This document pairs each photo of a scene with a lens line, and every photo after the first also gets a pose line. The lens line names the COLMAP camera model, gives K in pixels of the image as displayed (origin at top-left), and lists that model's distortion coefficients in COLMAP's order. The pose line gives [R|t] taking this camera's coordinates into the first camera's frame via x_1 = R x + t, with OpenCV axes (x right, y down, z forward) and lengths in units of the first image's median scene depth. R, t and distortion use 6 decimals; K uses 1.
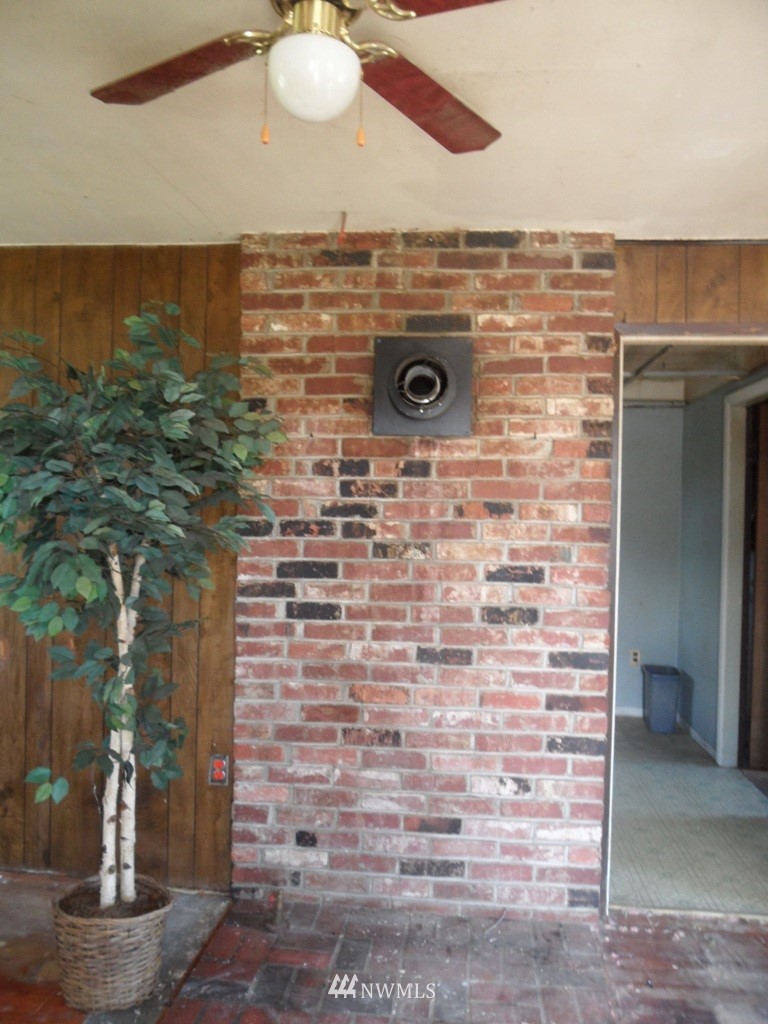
lens RADIAL K [[830.5, 0, 384.6], [0, 830.5, 505.7], [0, 0, 1]] dist [-0.038752, 0.027216]
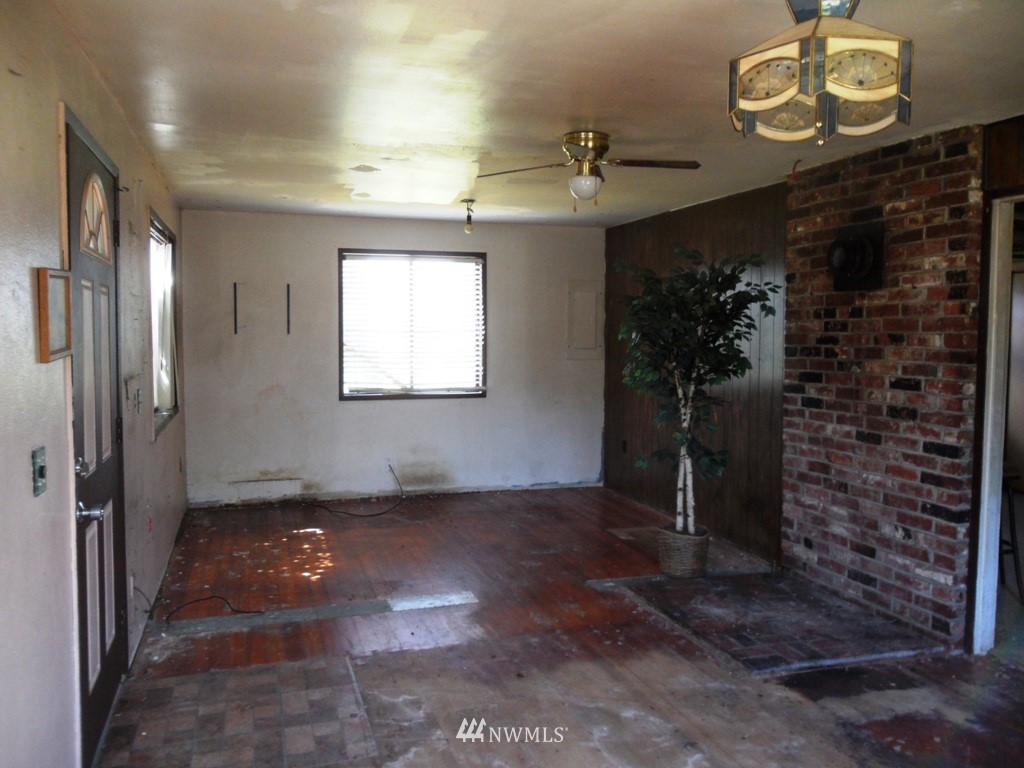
lens RADIAL K [[830.5, 0, 511.7], [0, 830.5, 385.1], [0, 0, 1]] dist [-0.038752, 0.027216]
pose [[0.393408, 0.040081, -0.918490, 1.184987], [-0.001854, 0.999082, 0.042804, 0.024714], [0.919362, -0.015136, 0.393121, -0.174835]]
